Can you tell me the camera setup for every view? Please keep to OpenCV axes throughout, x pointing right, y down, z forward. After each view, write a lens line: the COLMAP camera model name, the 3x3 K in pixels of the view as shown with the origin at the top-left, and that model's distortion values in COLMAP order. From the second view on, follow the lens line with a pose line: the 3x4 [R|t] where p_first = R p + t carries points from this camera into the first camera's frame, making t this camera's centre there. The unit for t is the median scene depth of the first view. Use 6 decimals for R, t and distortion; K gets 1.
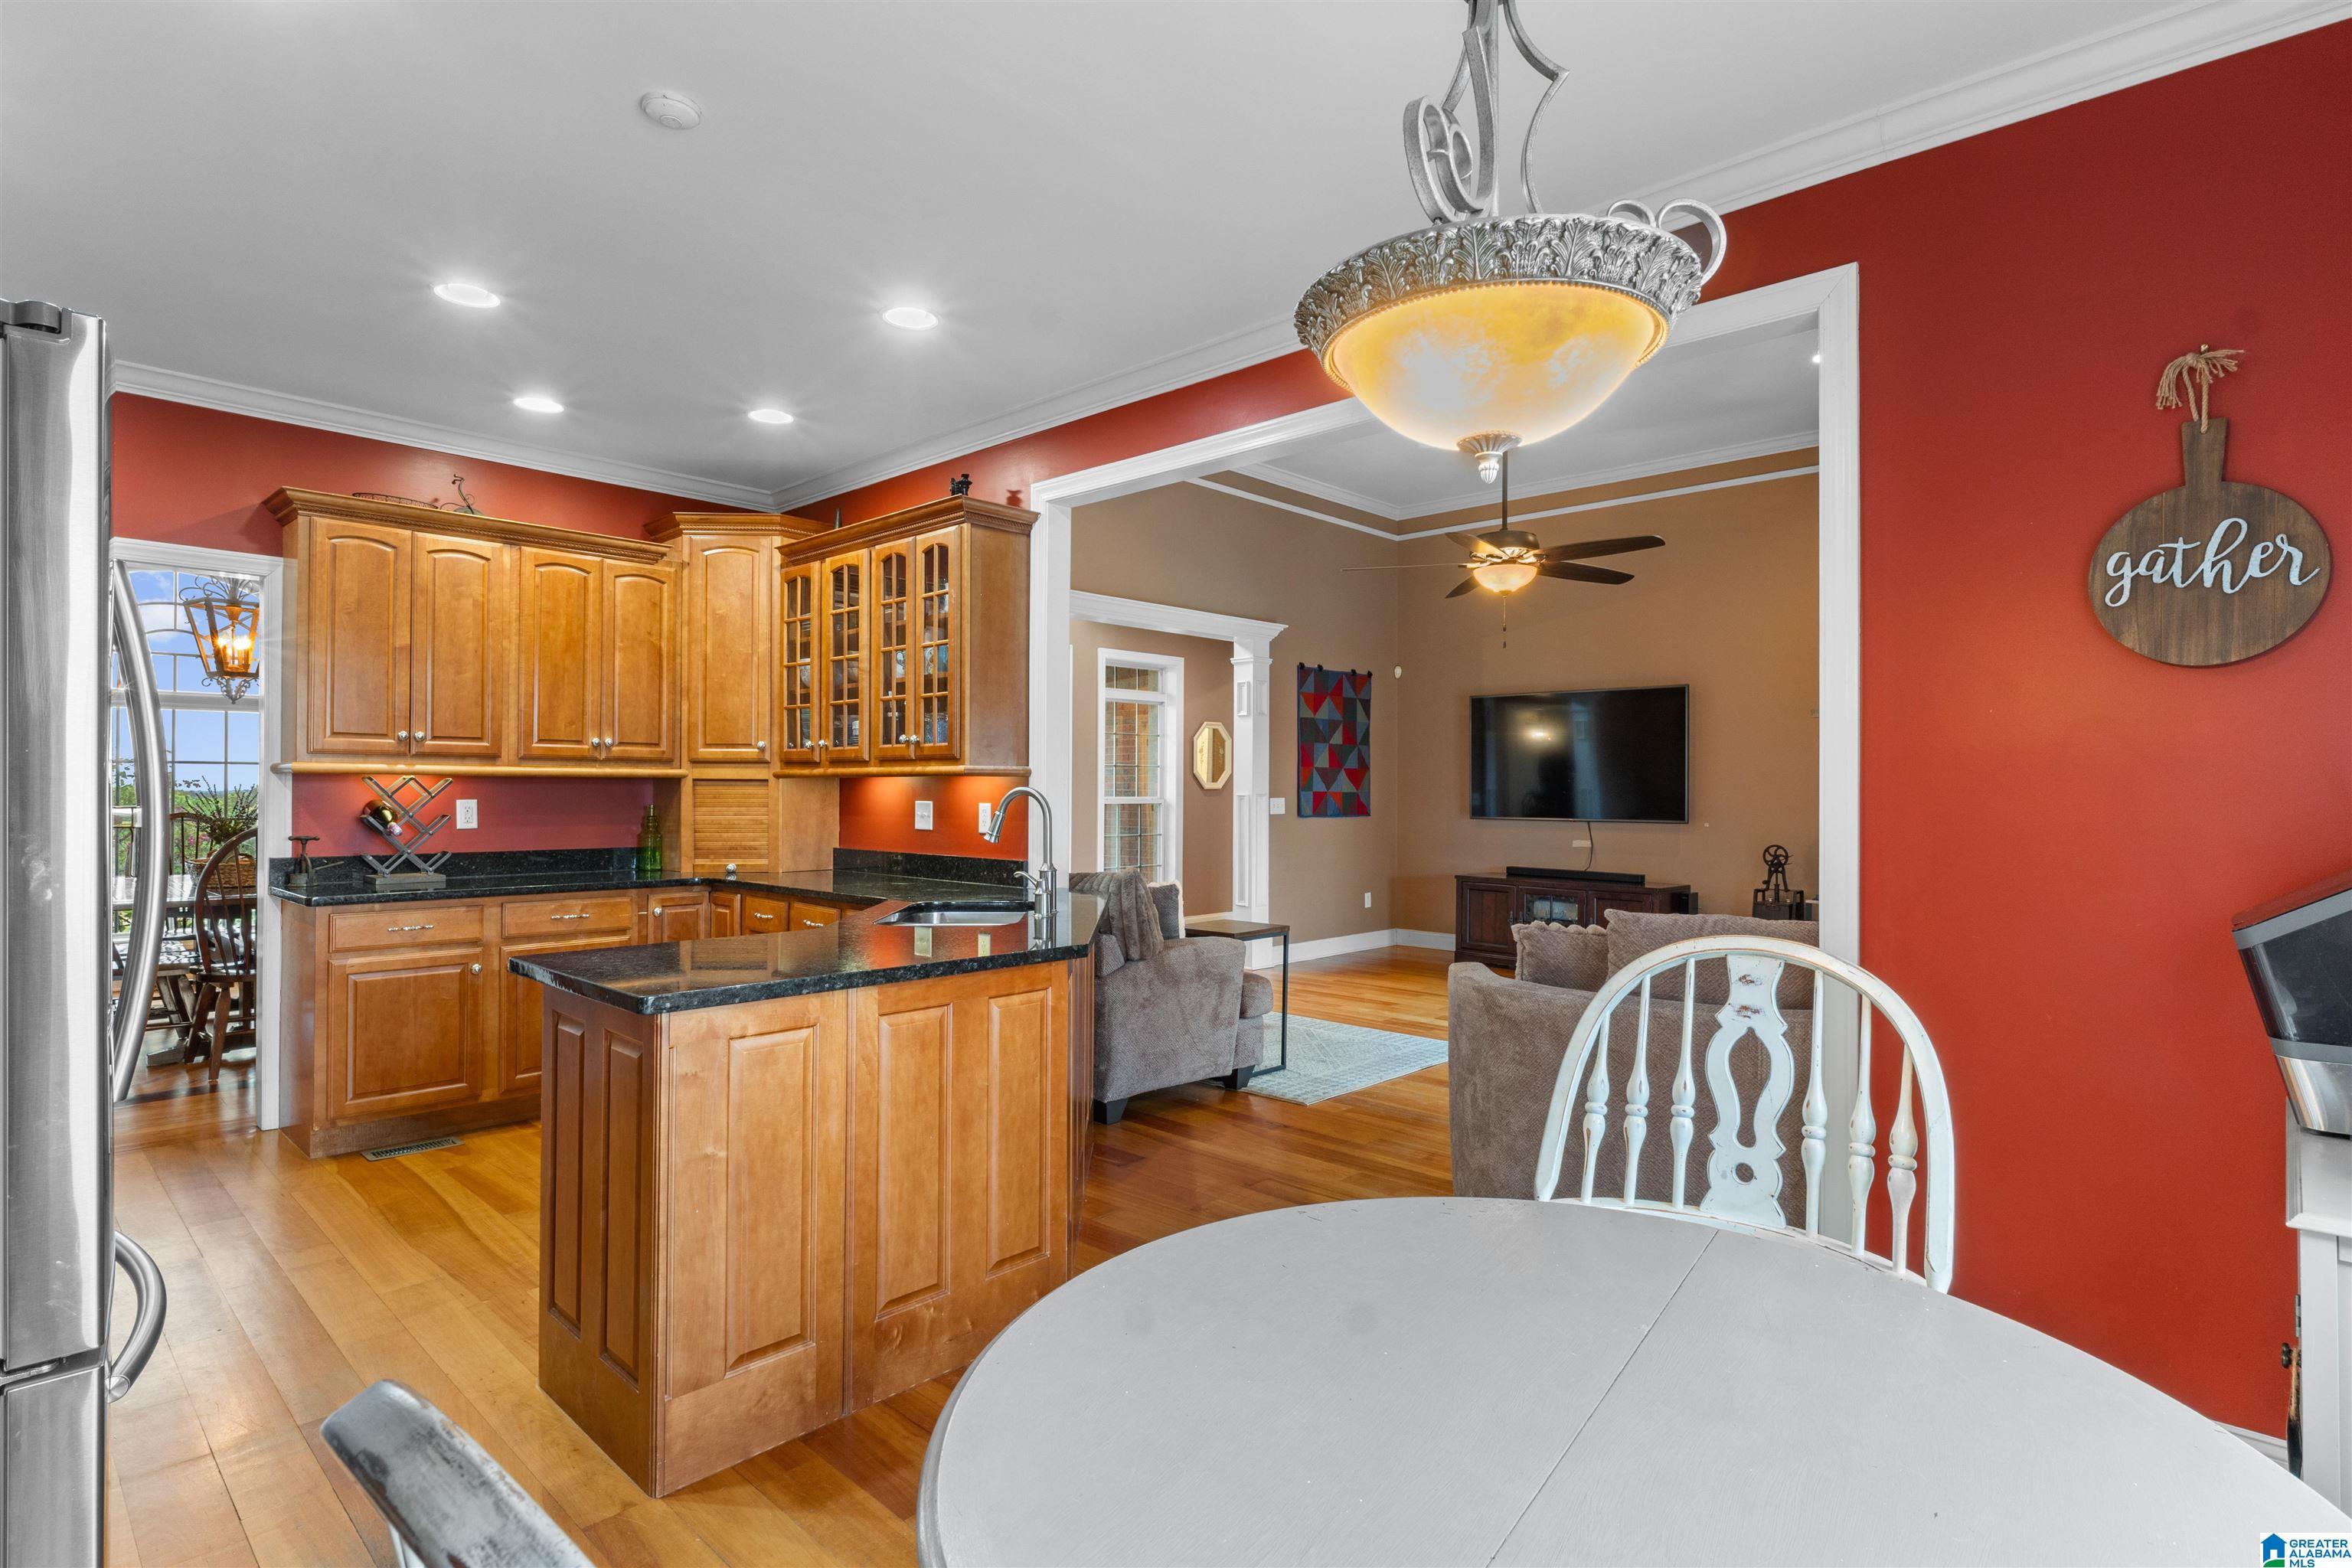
lens RADIAL K [[1175.9, 0, 1189.5], [0, 1175.9, 795.3], [0, 0, 1]] dist [-0.000410, 0.000092]
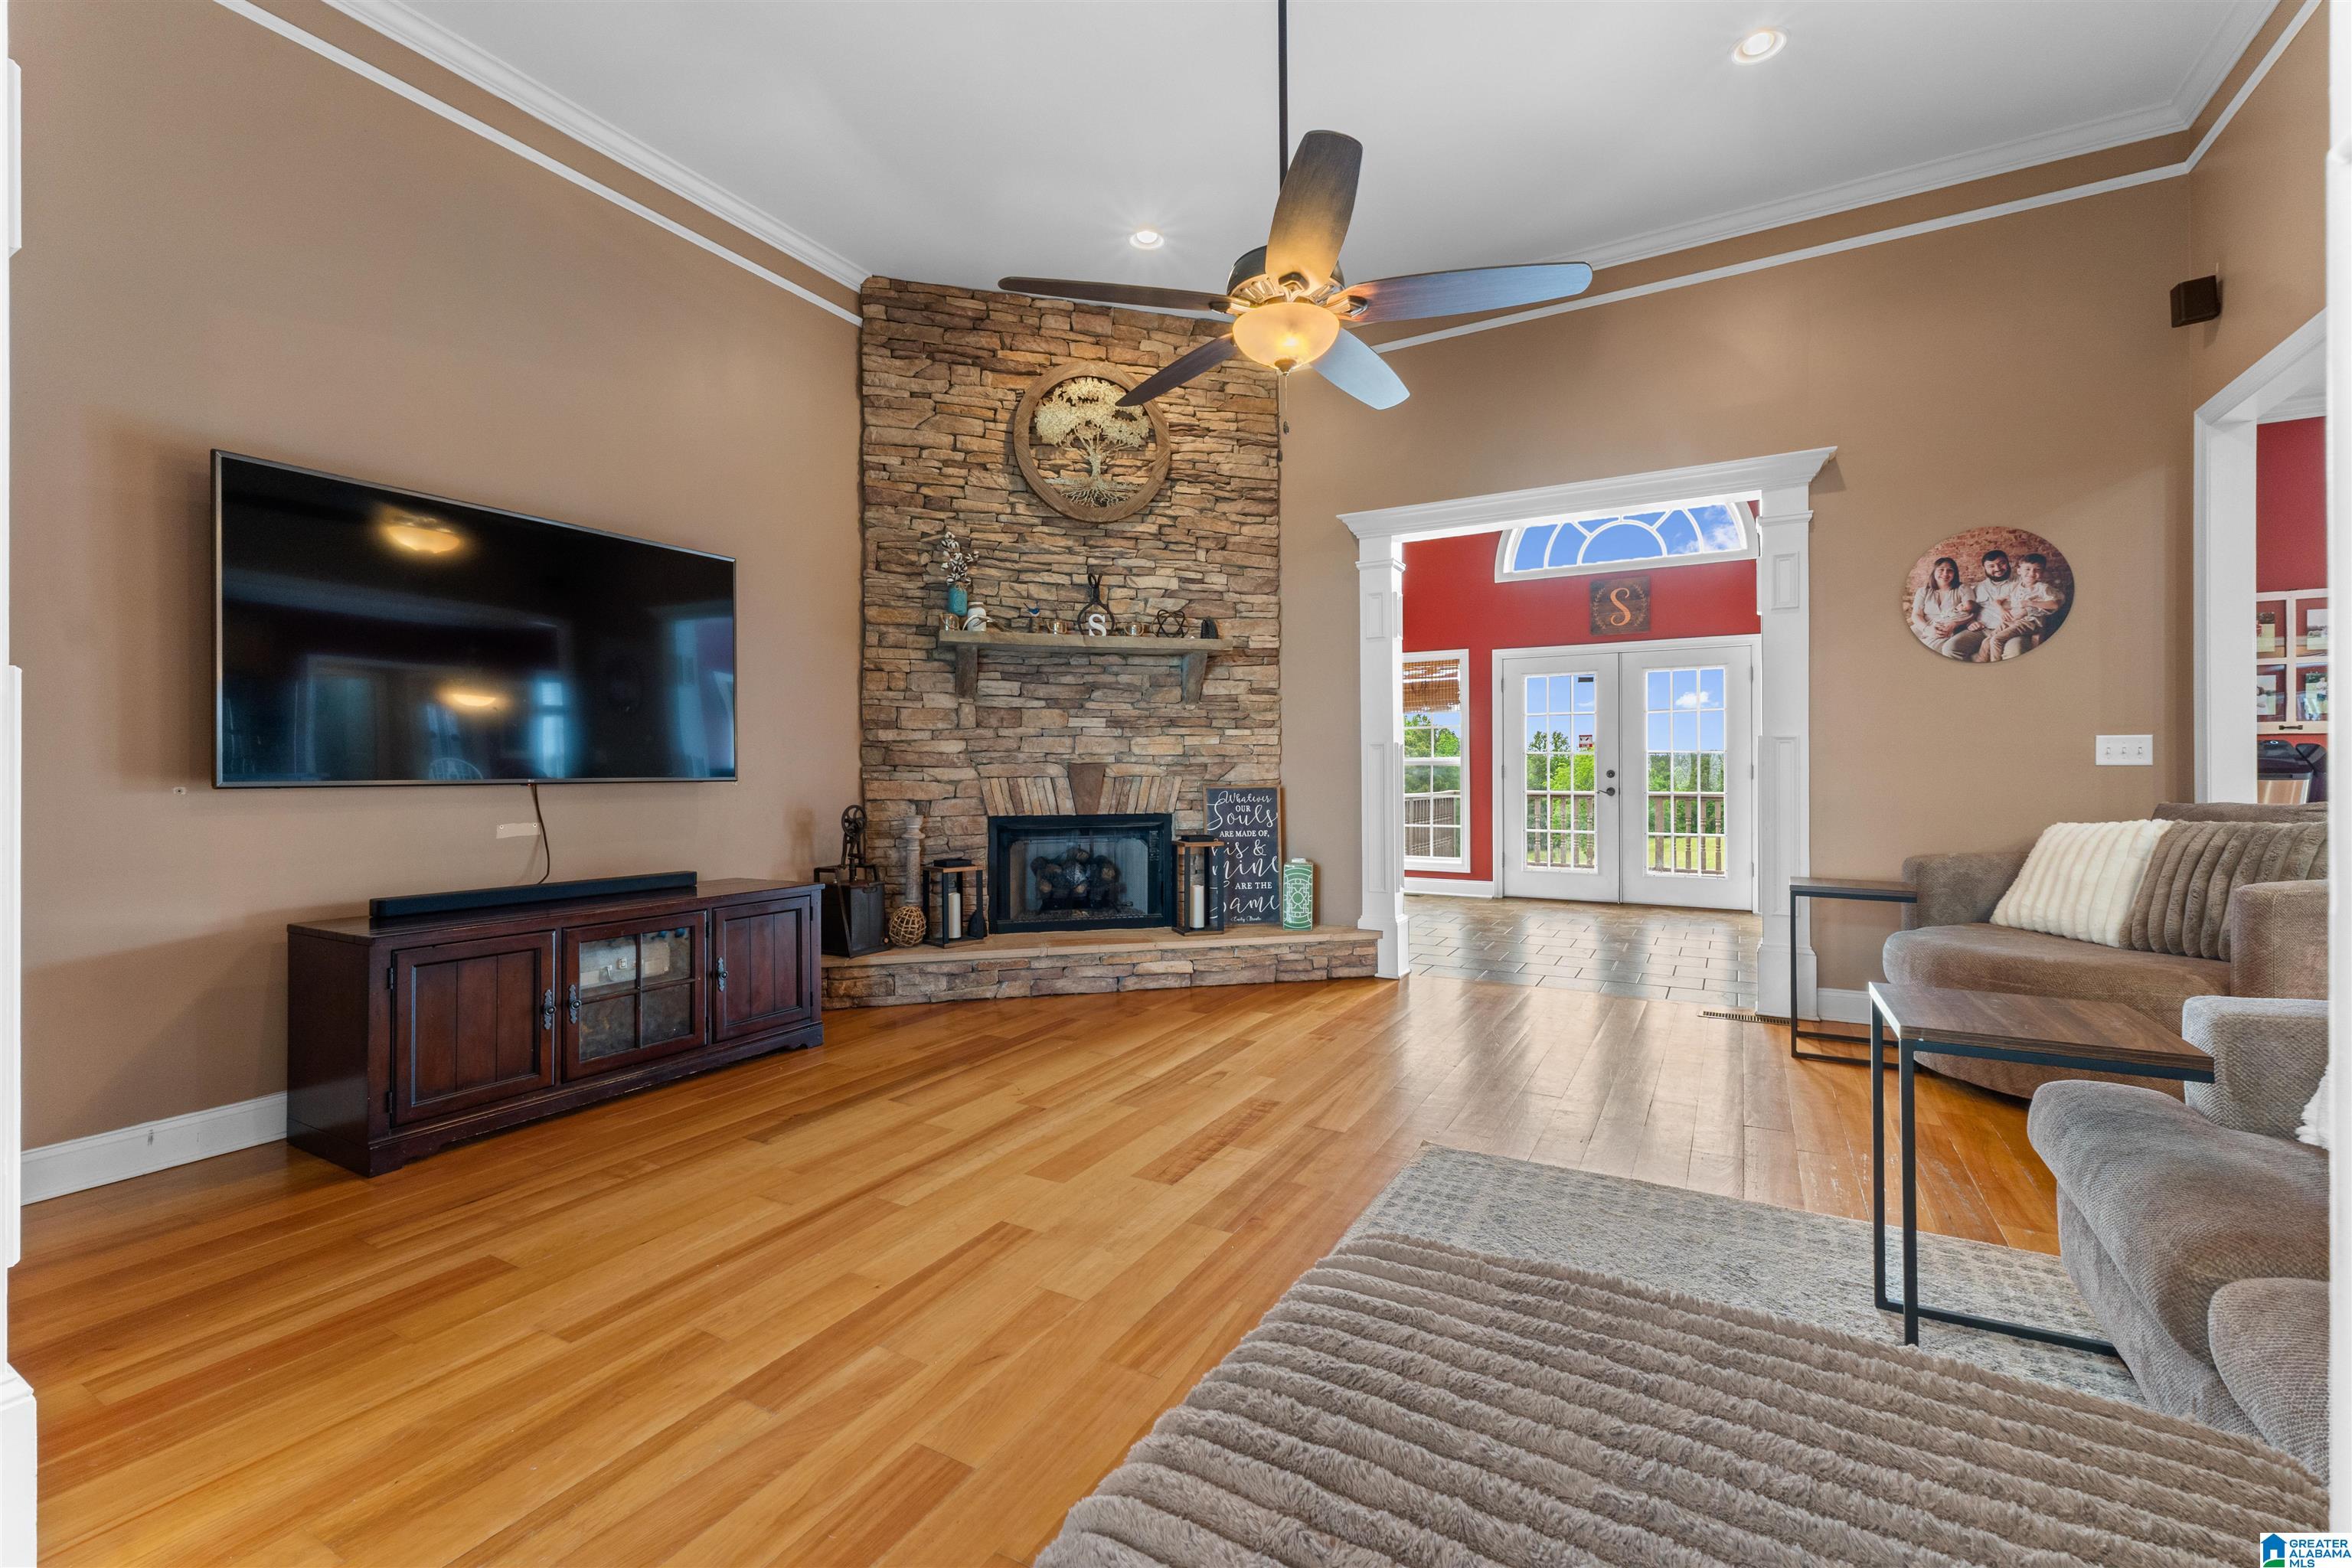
lens RADIAL K [[991.6, 0, 1179.5], [0, 991.6, 769.5], [0, 0, 1]] dist [0.007497, -0.000787]
pose [[-0.233422, -0.004403, 0.972365, -0.229384], [0.008138, 0.999946, 0.006482, 0.026129], [-0.972341, 0.009426, -0.233374, 1.394222]]
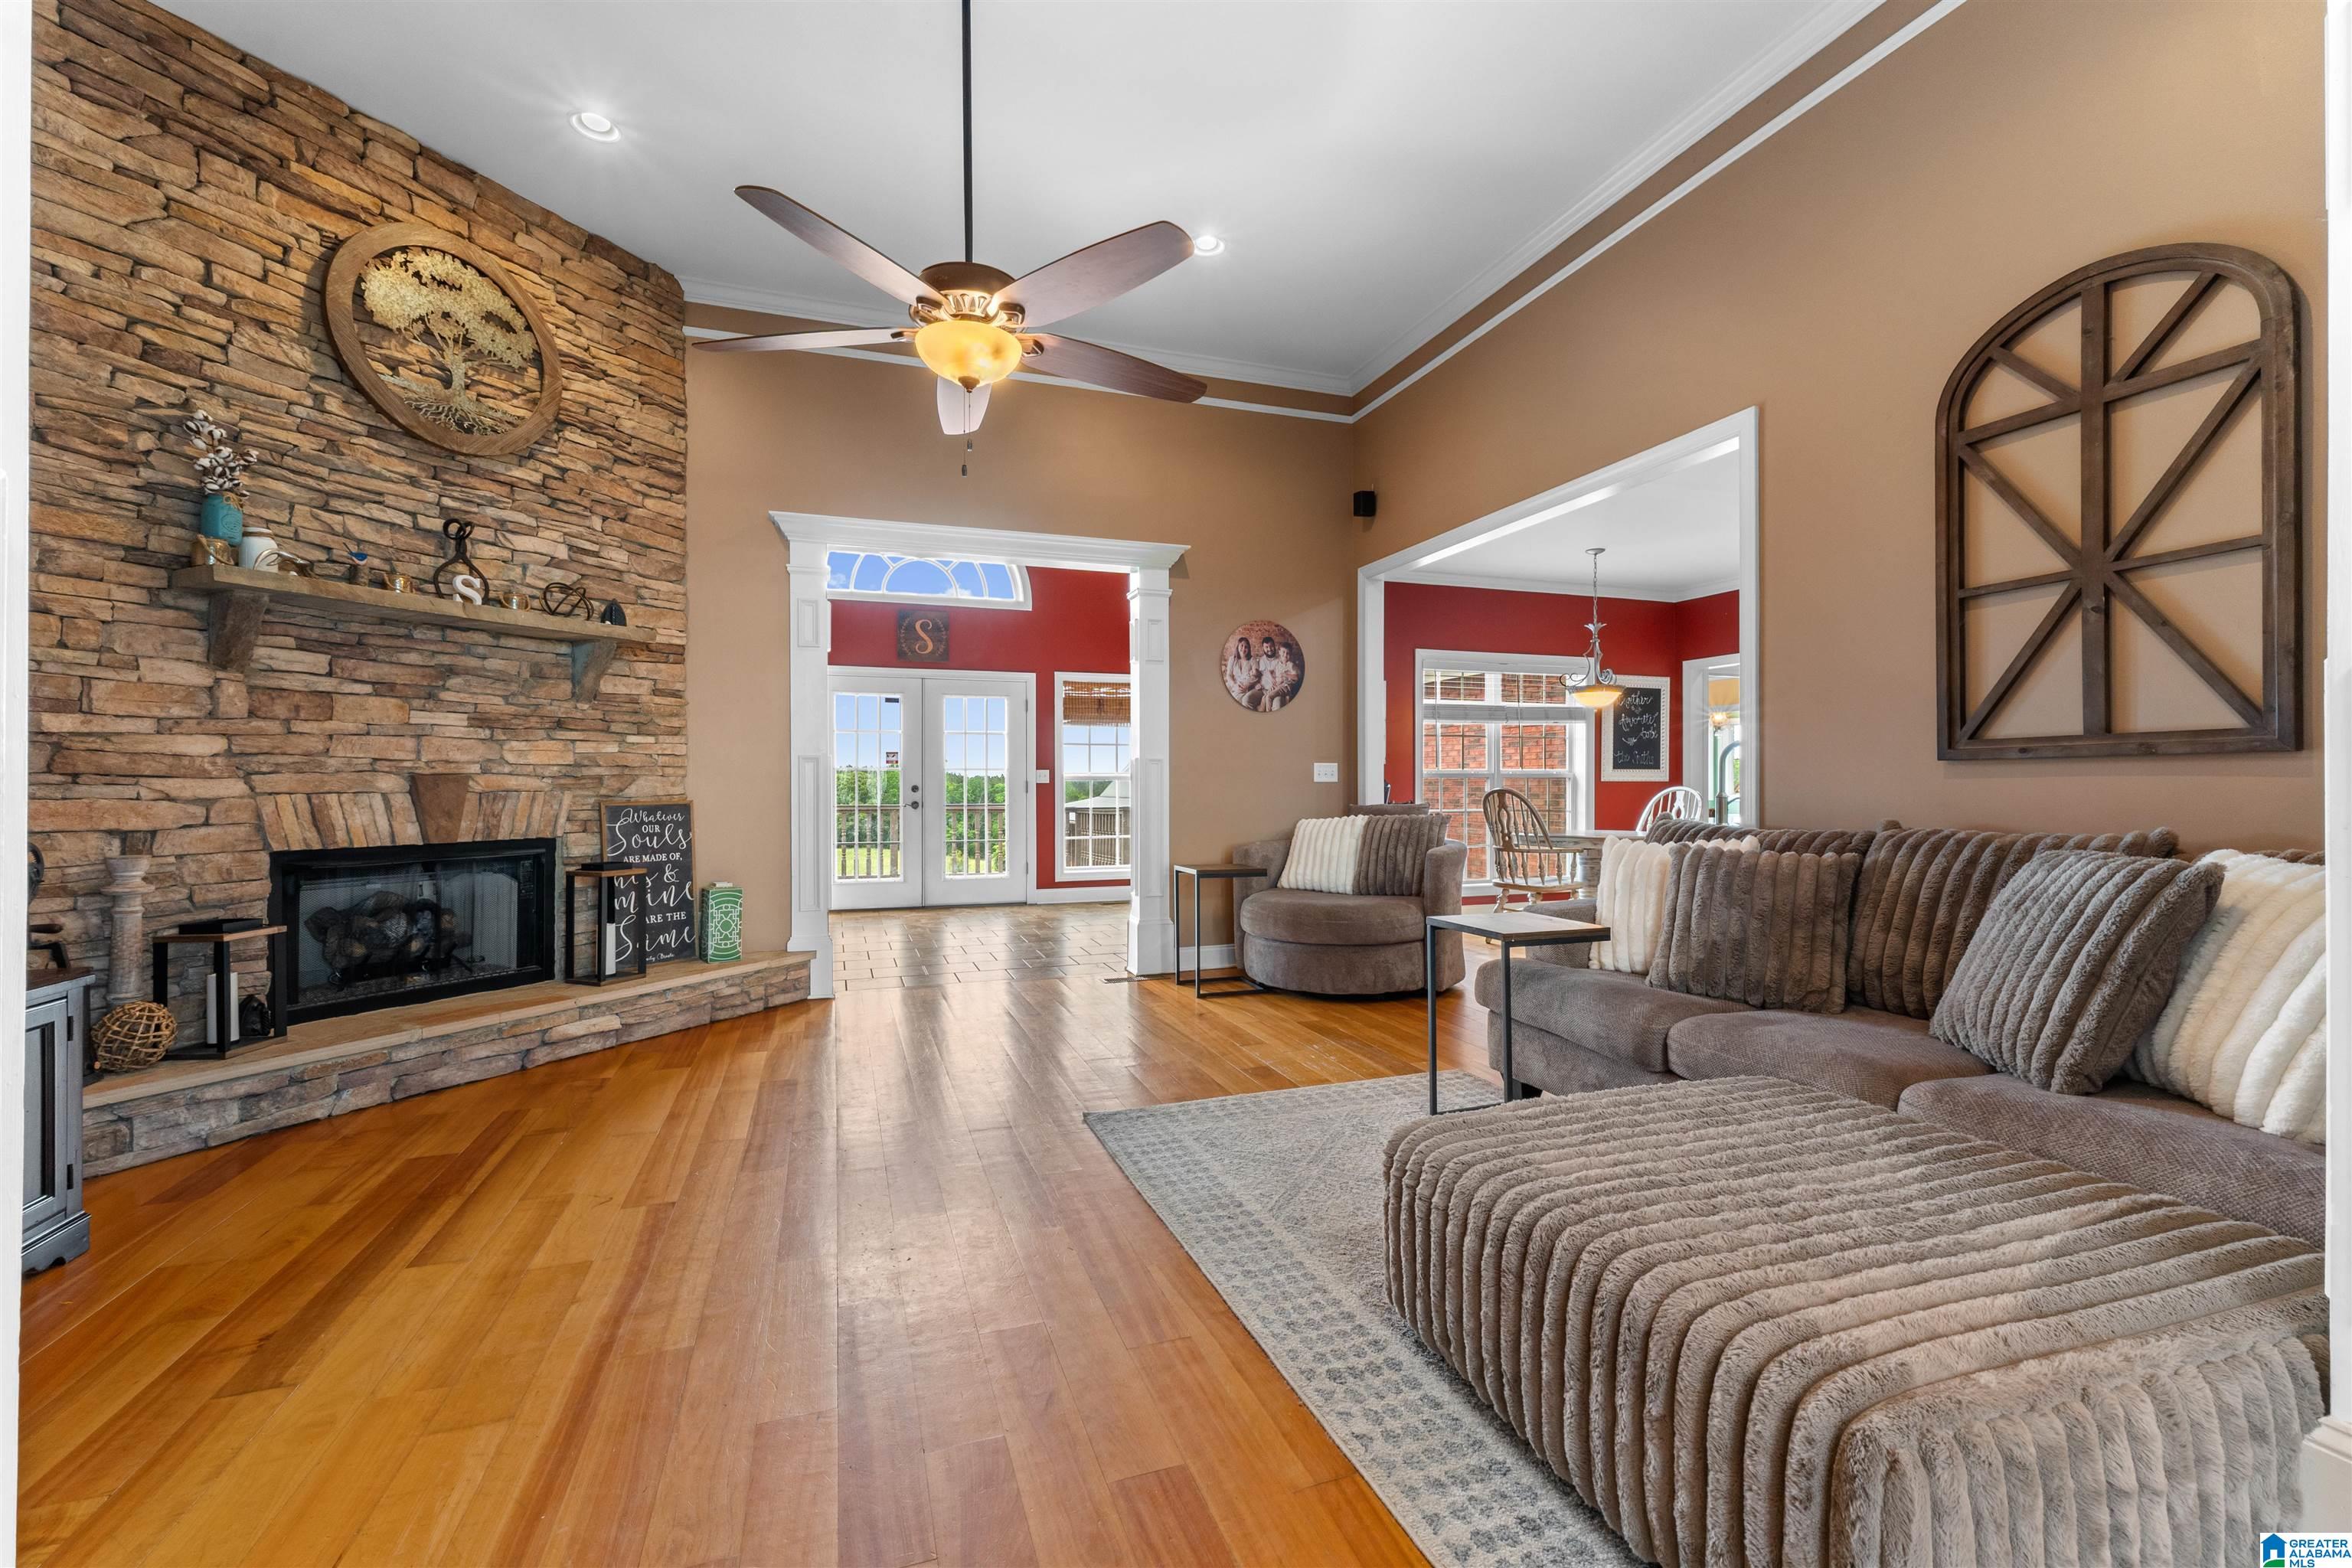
lens RADIAL K [[991.6, 0, 1178.7], [0, 991.6, 780.4], [0, 0, 1]] dist [0.007497, -0.000787]
pose [[-0.885349, -0.002279, 0.464922, -0.061668], [-0.000518, 0.999992, 0.003914, 0.027333], [-0.464928, 0.003225, -0.885343, 1.660627]]
